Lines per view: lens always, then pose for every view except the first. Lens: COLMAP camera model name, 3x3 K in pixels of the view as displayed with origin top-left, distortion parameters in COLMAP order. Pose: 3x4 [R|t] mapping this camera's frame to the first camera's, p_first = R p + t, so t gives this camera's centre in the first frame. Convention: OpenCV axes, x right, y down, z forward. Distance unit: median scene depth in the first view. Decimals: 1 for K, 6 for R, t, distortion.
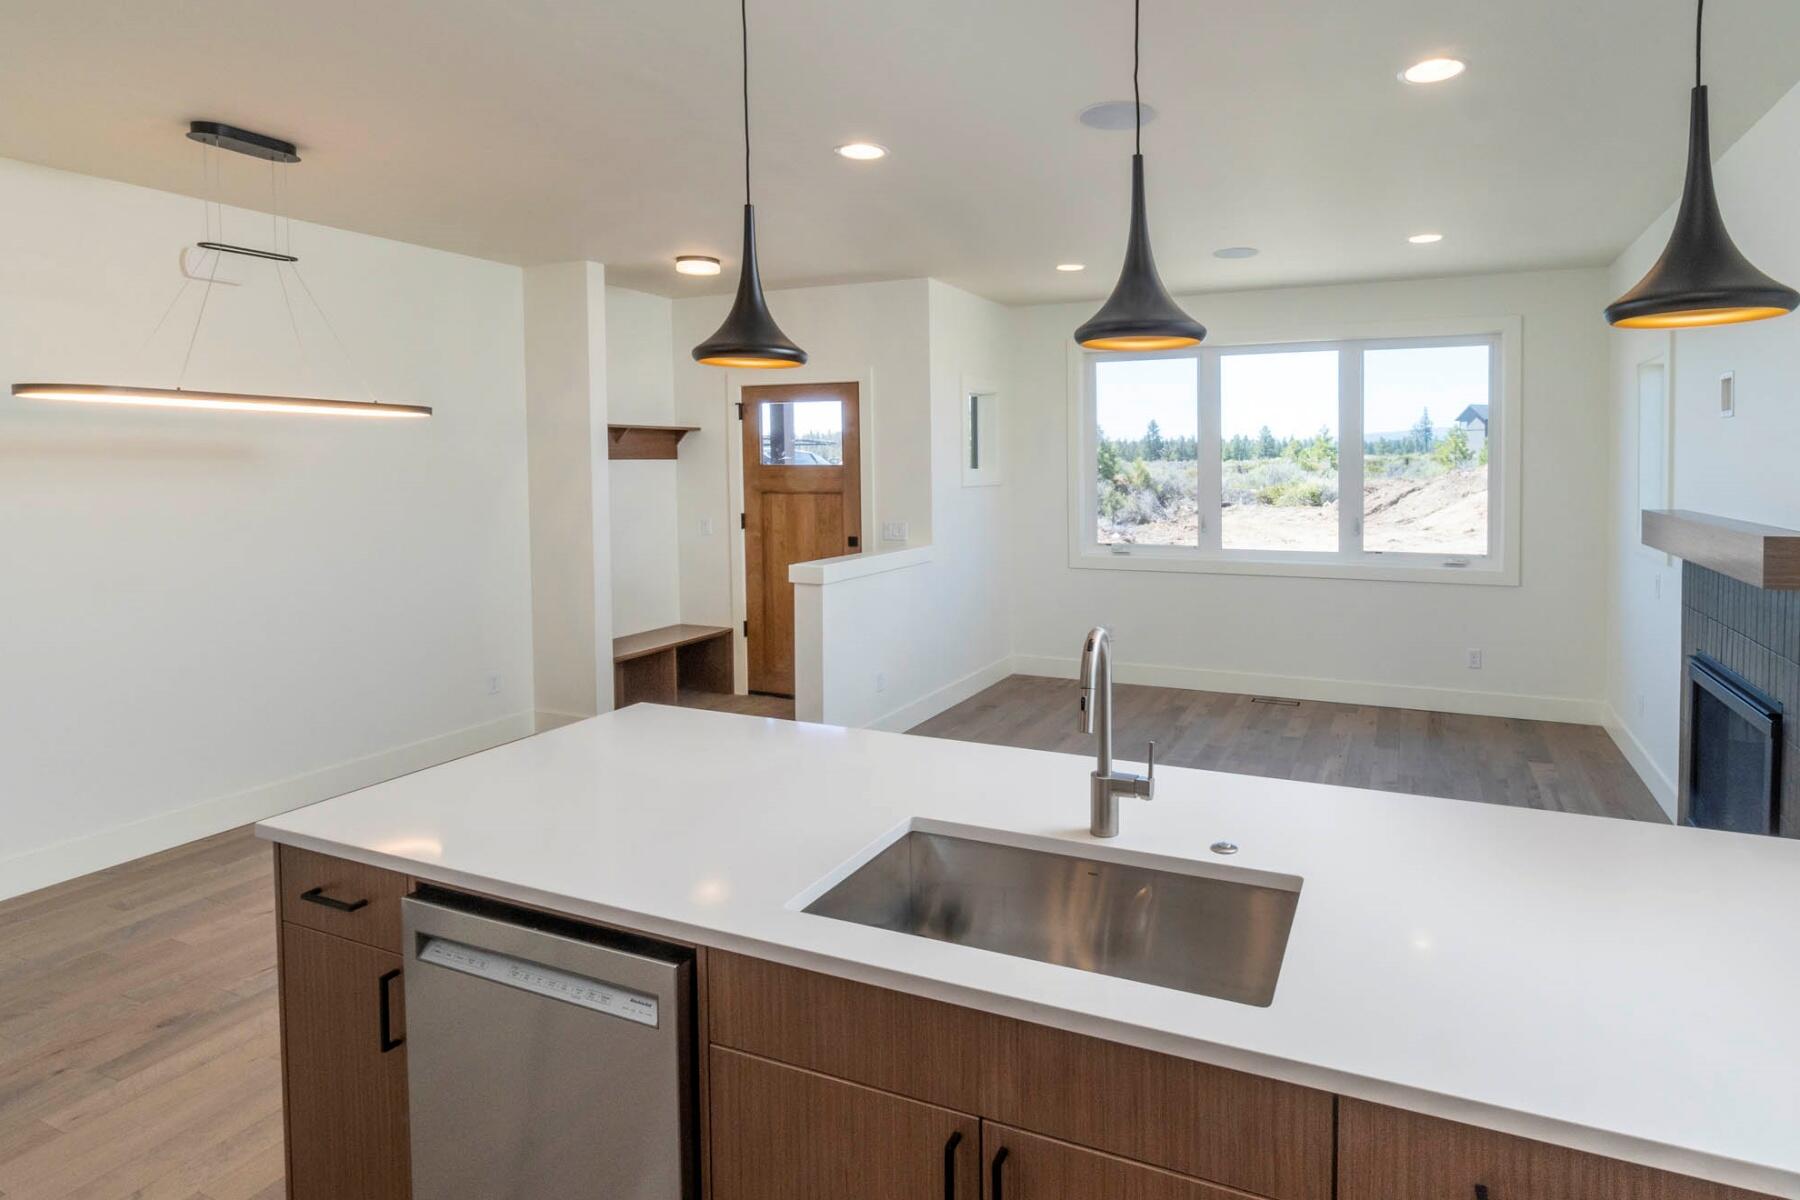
lens RADIAL K [[958.2, 0, 966.1], [0, 958.2, 495.3], [0, 0, 1]] dist [-0.008403, -0.001983]
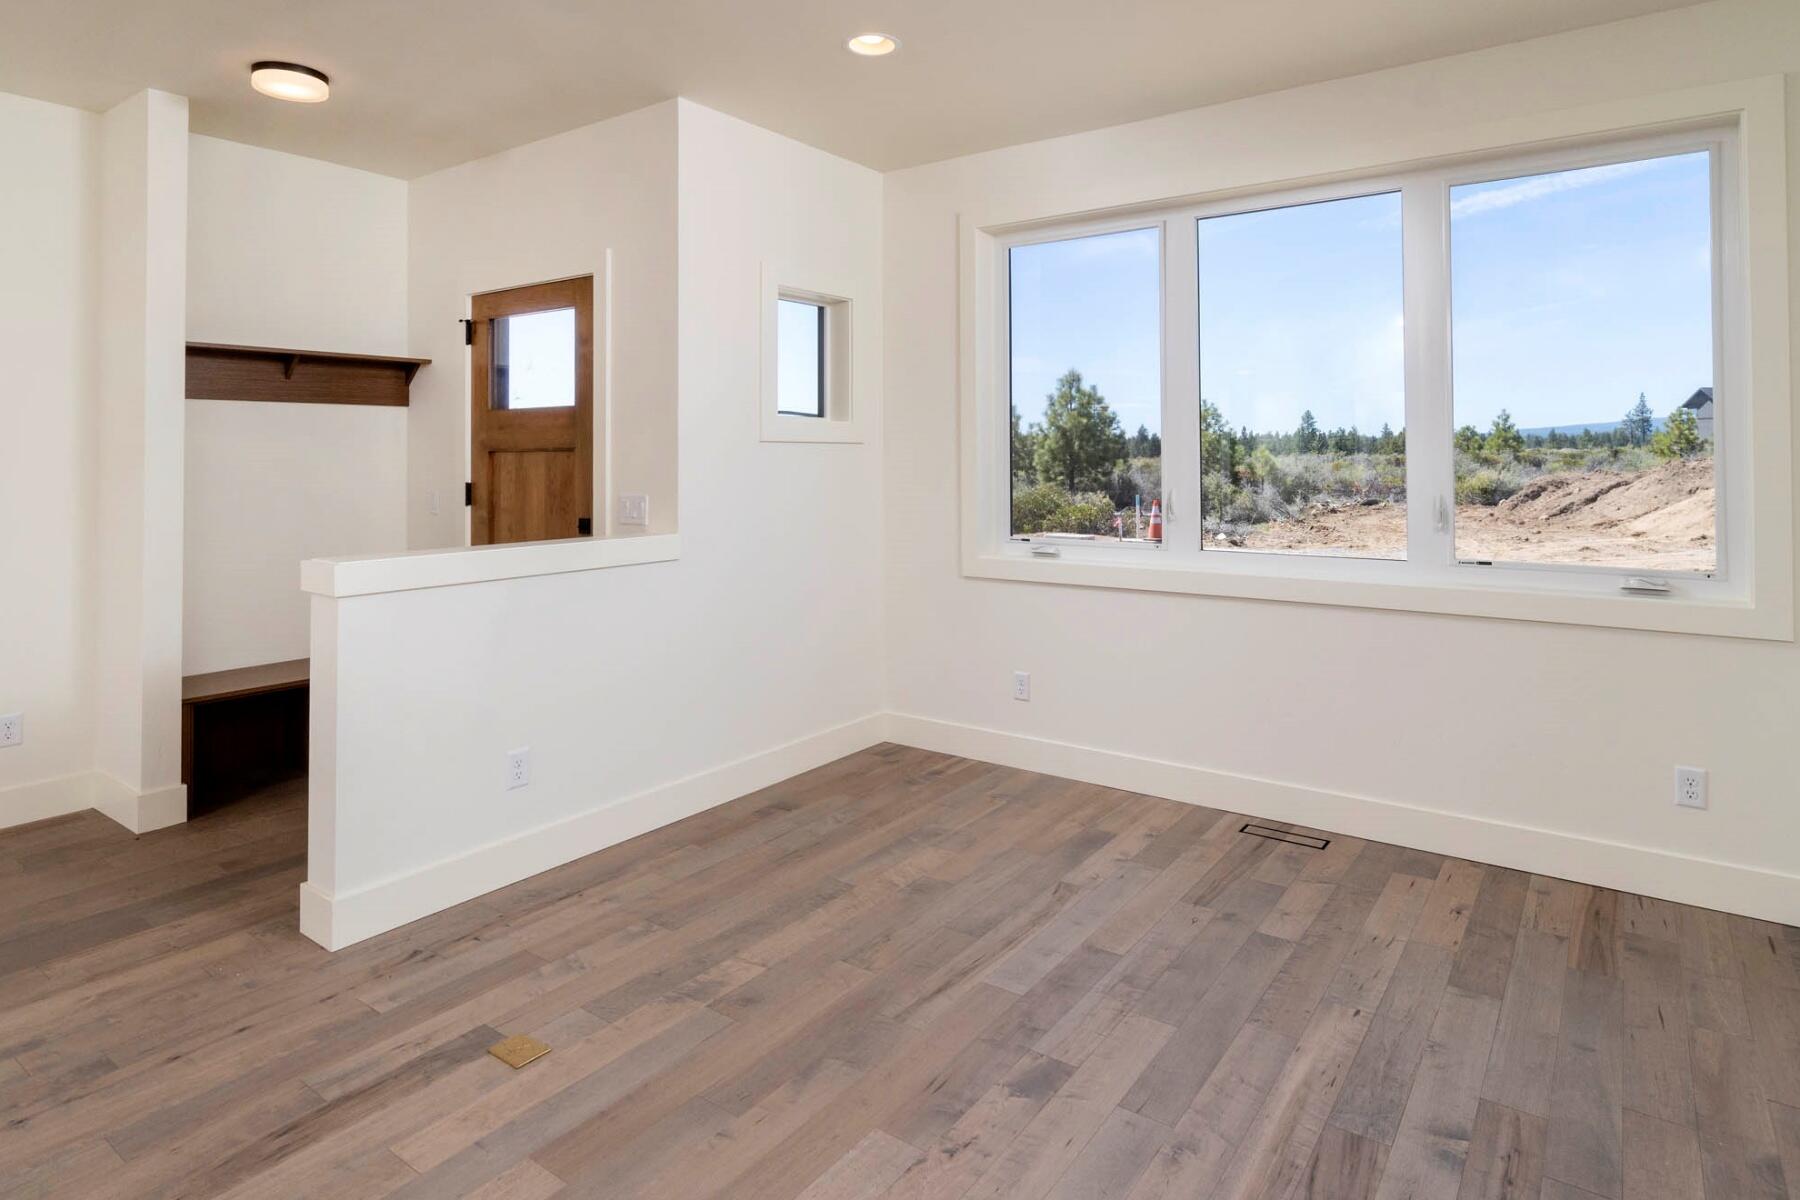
lens RADIAL K [[983.2, 0, 932.9], [0, 983.2, 440.4], [0, 0, 1]] dist [-0.004859, 0.001630]
pose [[0.983546, 0.001257, -0.180651, 0.065682], [-0.010893, 0.998569, -0.052358, 0.006742], [0.180326, 0.053464, 0.982153, 0.116655]]
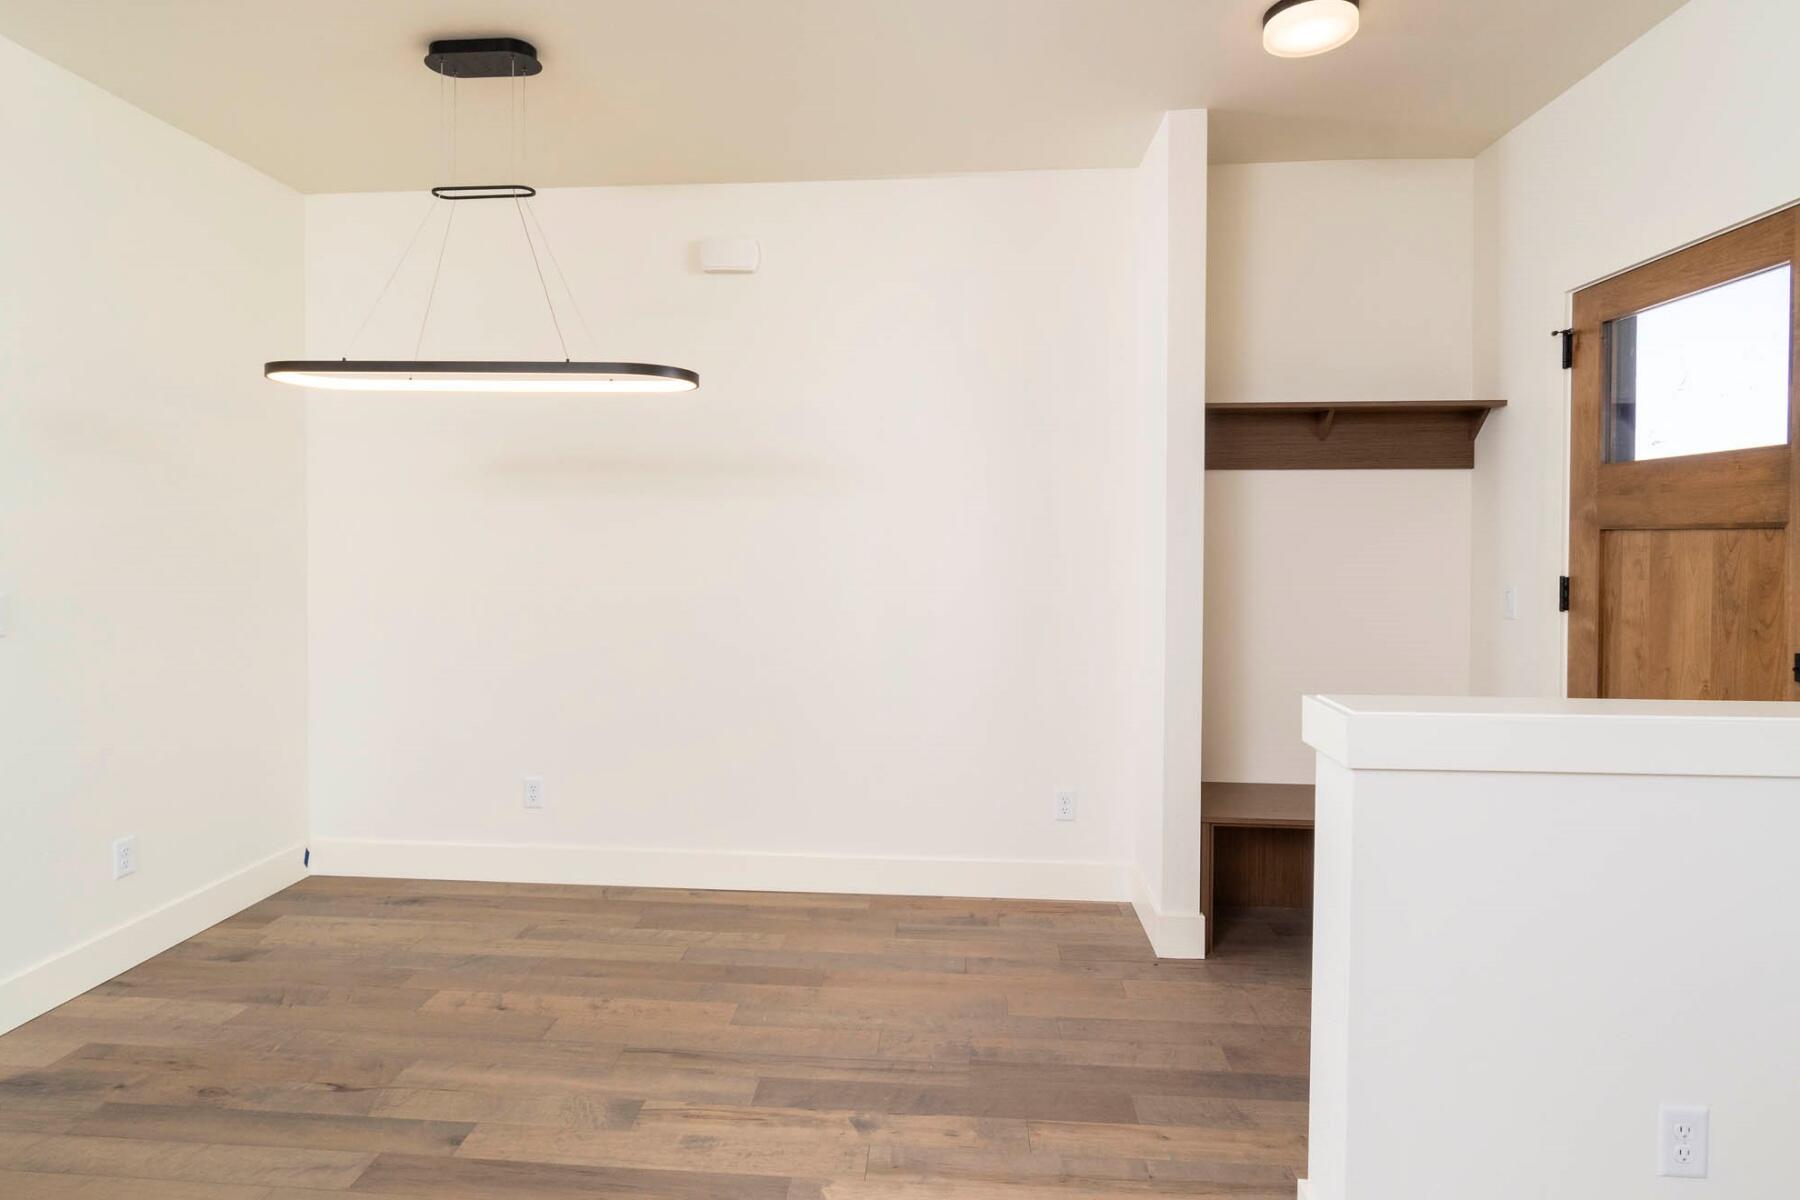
lens RADIAL K [[983.2, 0, 887.8], [0, 983.2, 557.5], [0, 0, 1]] dist [-0.004859, 0.001630]
pose [[0.353832, 0.028379, -0.934878, 0.025713], [-0.039608, 0.999098, 0.015338, 0.004792], [0.934470, 0.031602, 0.354637, 0.166882]]
